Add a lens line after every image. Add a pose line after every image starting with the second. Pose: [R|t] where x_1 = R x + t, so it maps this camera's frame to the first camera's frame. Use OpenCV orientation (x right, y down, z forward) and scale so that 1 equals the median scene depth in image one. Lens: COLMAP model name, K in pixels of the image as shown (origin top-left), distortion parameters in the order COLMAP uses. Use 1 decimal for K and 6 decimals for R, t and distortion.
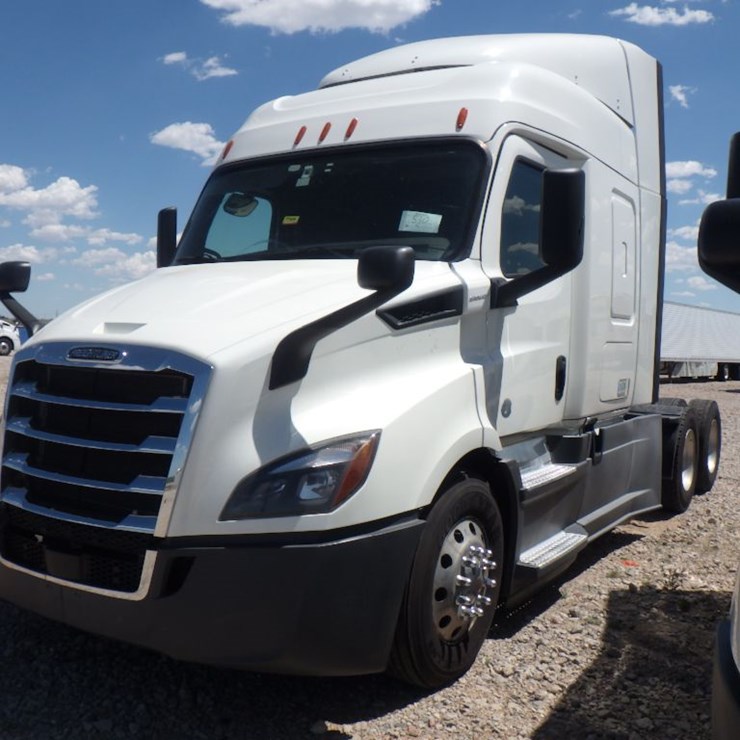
lens RADIAL K [[836.3, 0, 363.0], [0, 836.3, 371.0], [0, 0, 1]] dist [-0.040944, 0.000000]
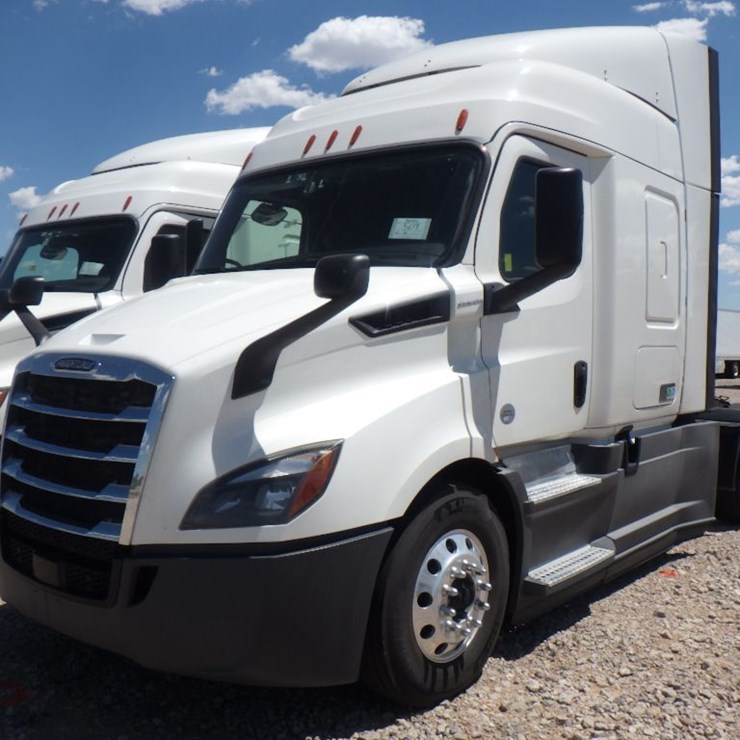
lens RADIAL K [[836.3, 0, 368.0], [0, 836.3, 363.7], [0, 0, 1]] dist [-0.040944, 0.000000]
pose [[0.991634, -0.007052, -0.128888, 0.140476], [0.005214, 0.999880, -0.014592, -0.004028], [0.128976, 0.013798, 0.991552, 0.020546]]
